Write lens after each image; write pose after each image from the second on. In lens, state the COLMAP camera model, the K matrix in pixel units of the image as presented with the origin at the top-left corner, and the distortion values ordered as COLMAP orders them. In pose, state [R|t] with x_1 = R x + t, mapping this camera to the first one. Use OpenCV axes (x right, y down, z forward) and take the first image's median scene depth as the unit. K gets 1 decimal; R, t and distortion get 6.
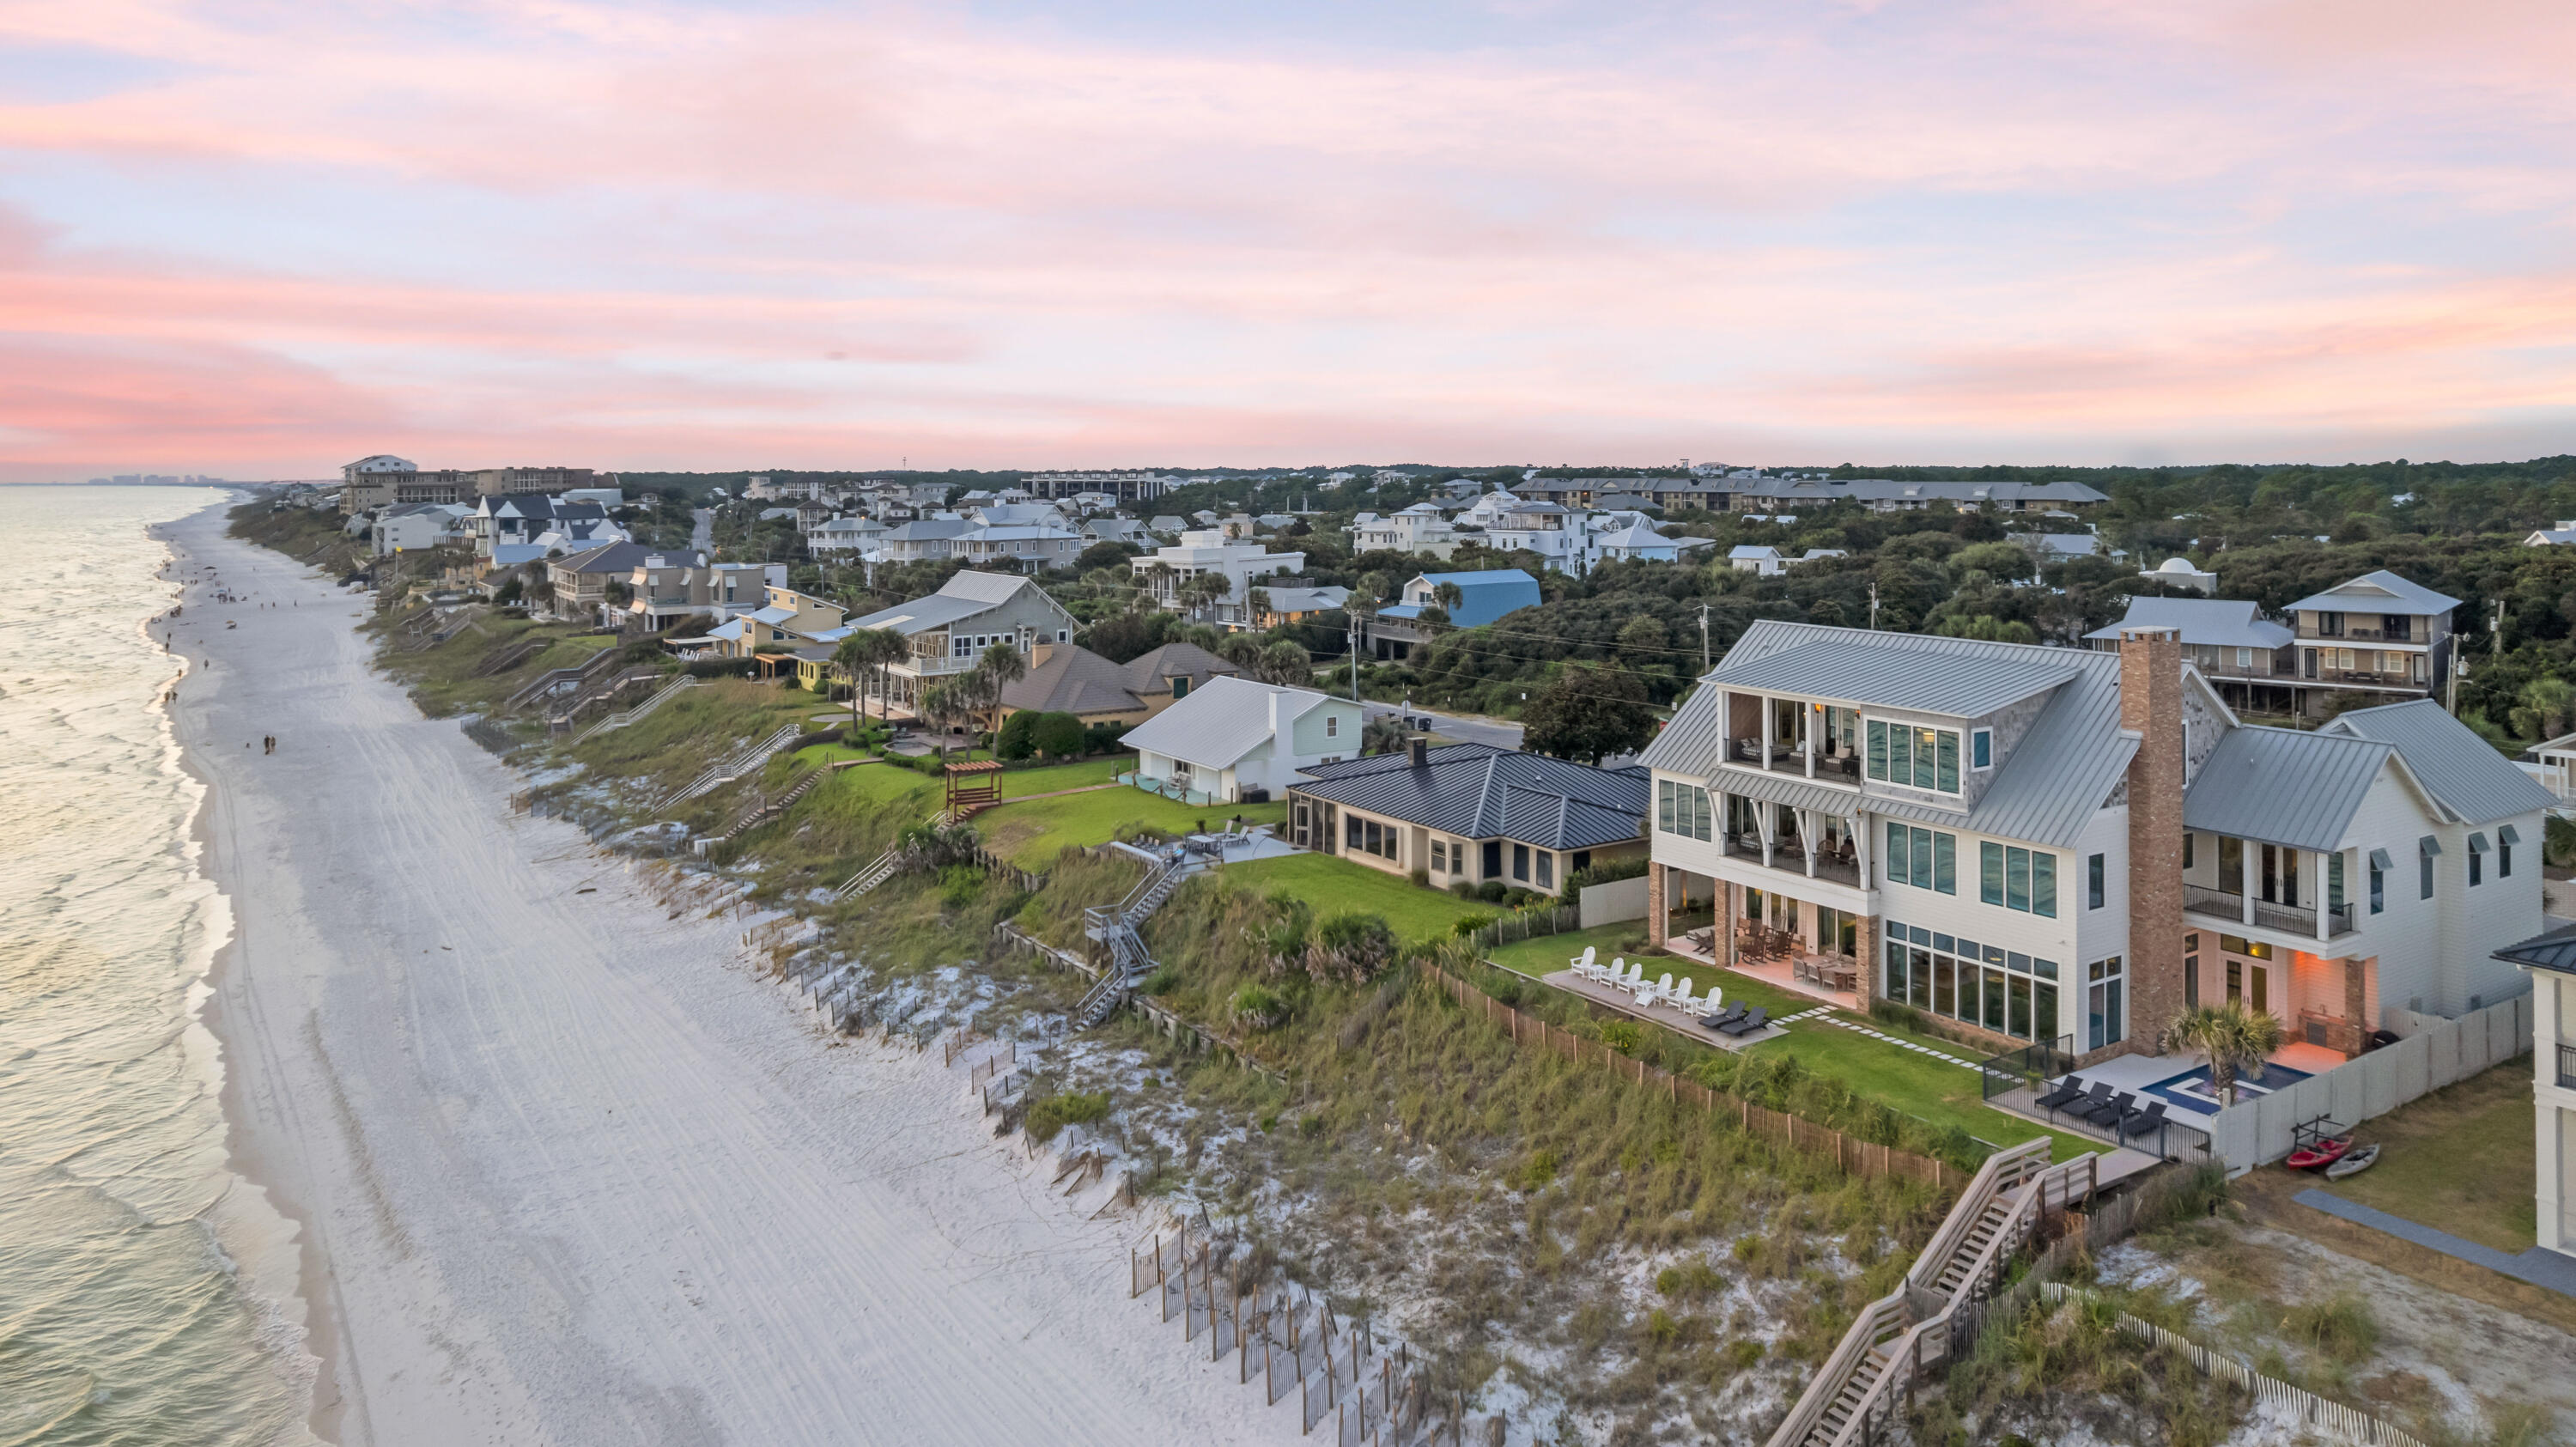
lens RADIAL K [[1808.3, 0, 1293.1], [0, 1808.3, 435.5], [0, 0, 1]] dist [-0.019429, 0.031021]
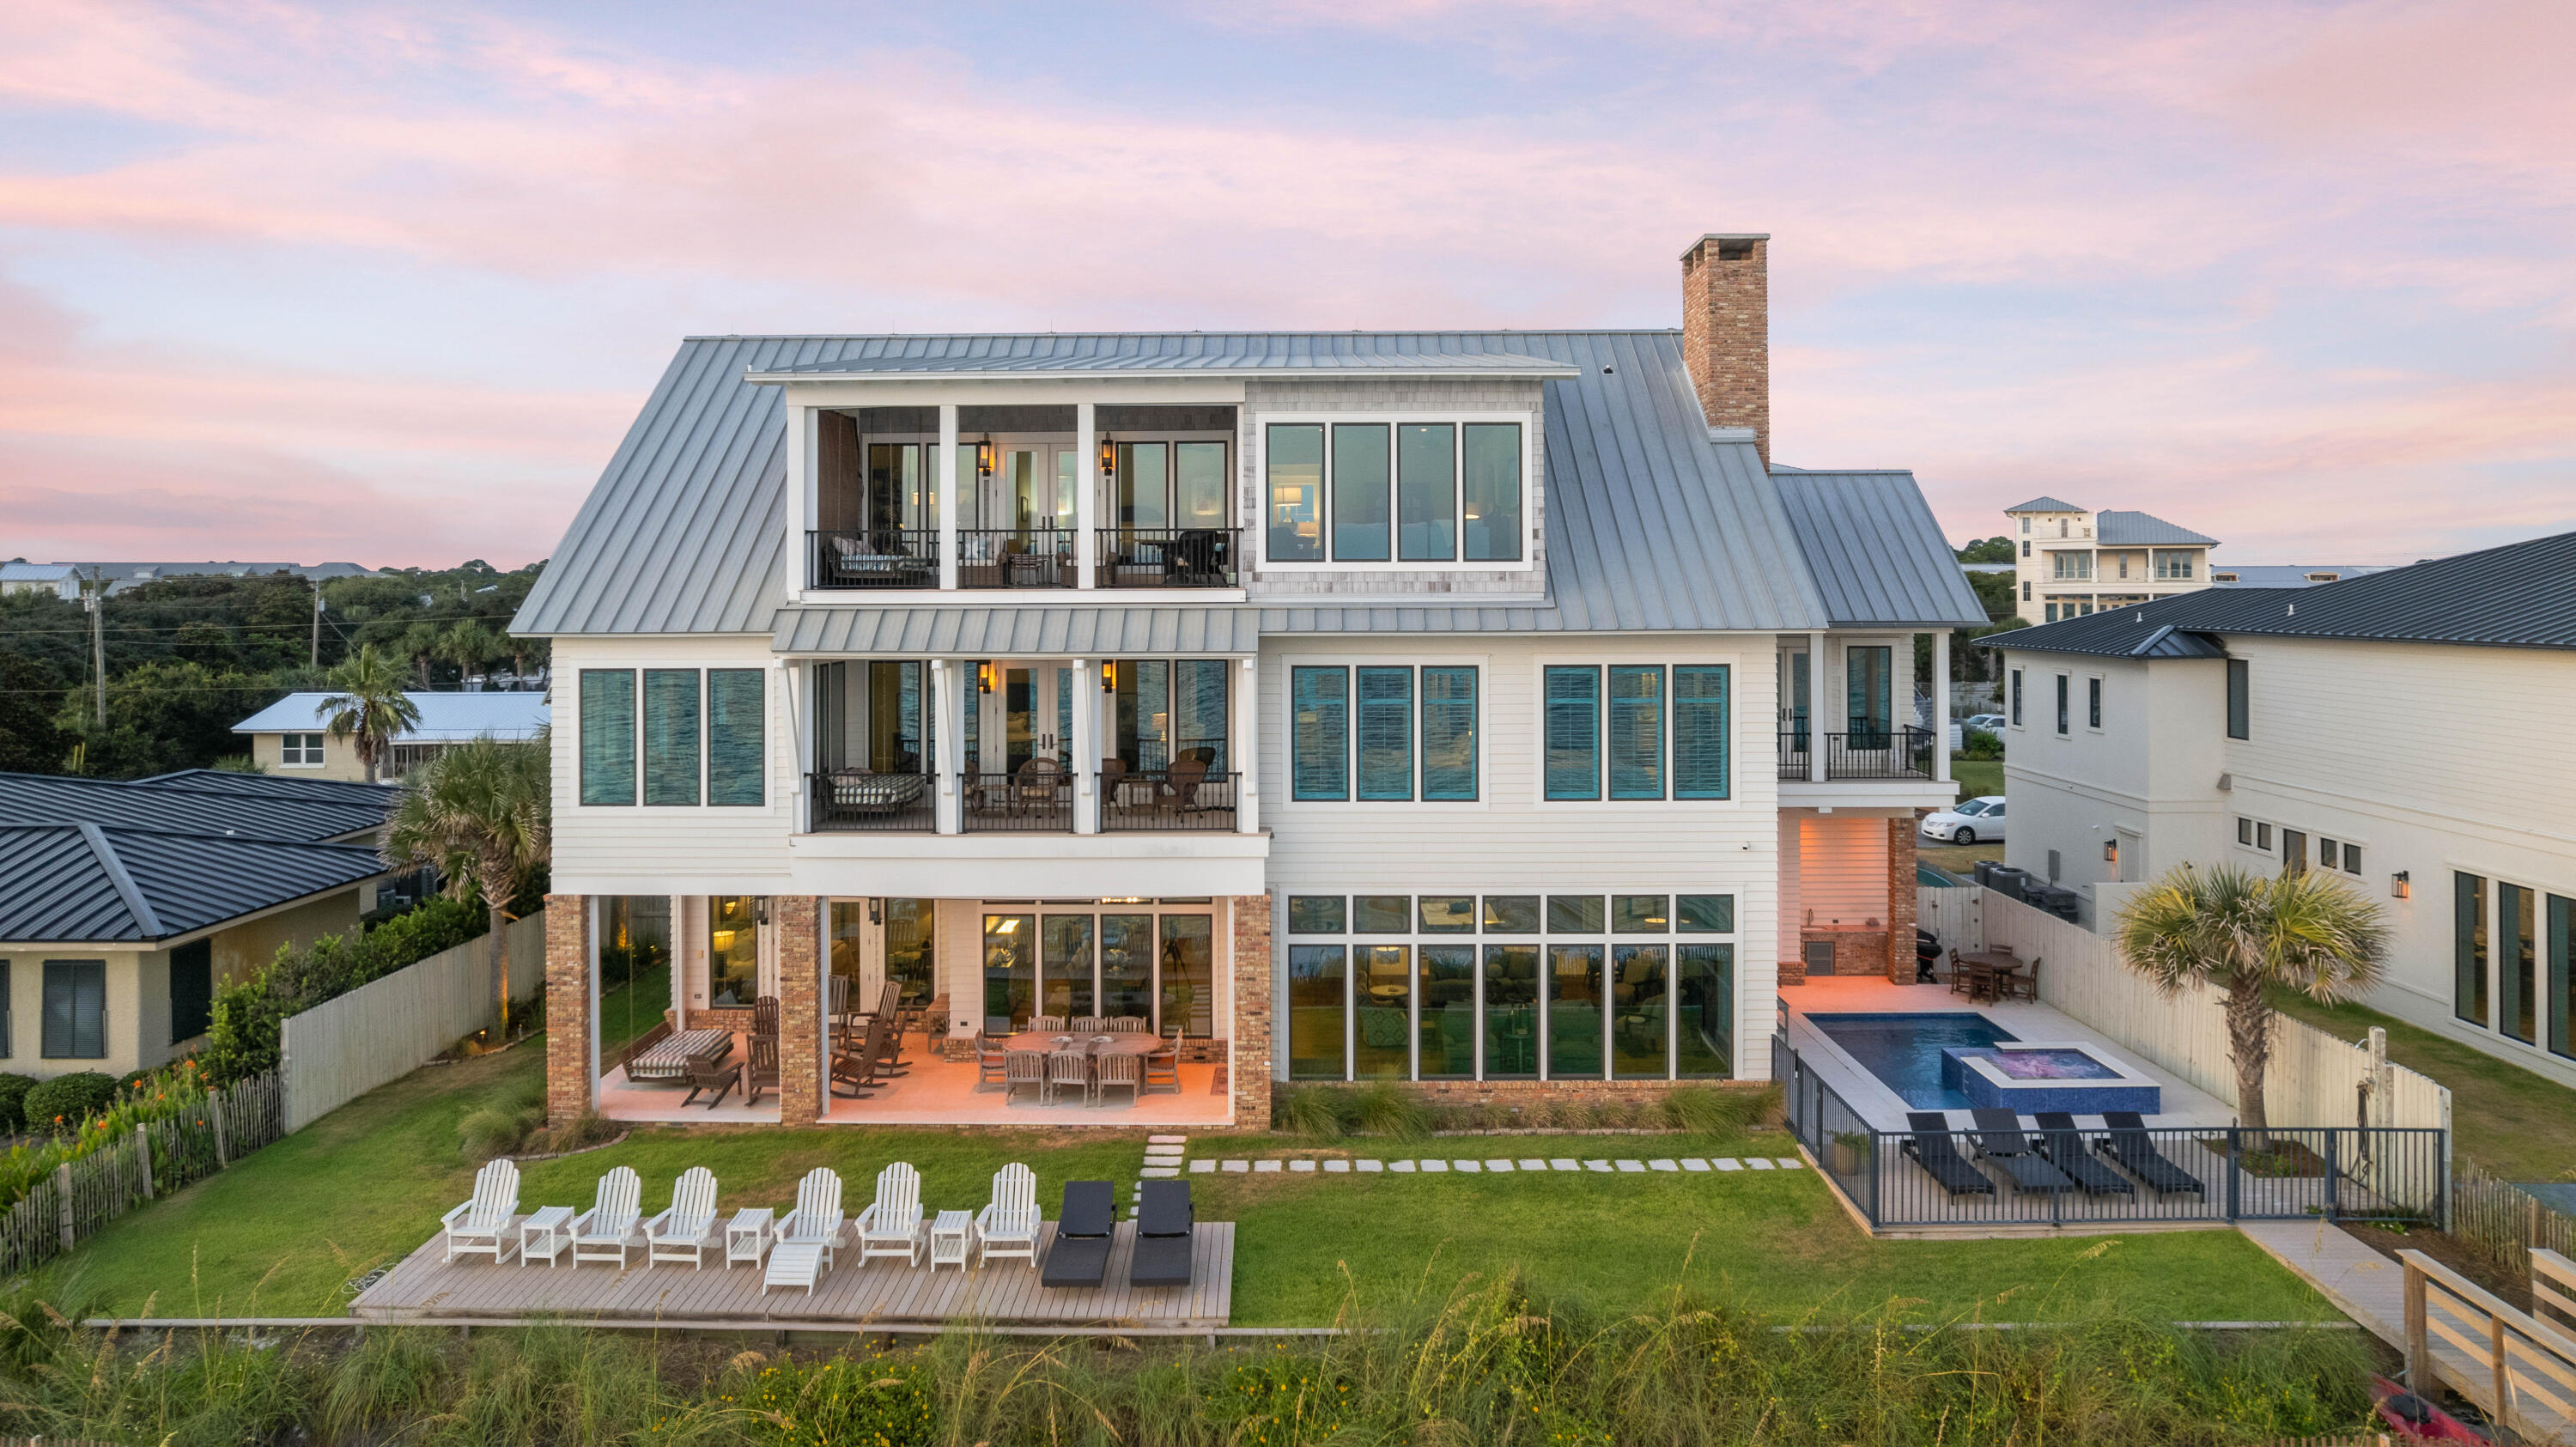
lens RADIAL K [[1707.5, 0, 1295.4], [0, 1707.5, 562.4], [0, 0, 1]] dist [-0.057808, 0.037213]
pose [[0.558550, 0.013628, 0.829359, -0.004453], [-0.006160, 0.999906, -0.012281, 0.184566], [-0.829448, 0.001751, 0.558581, 0.734871]]
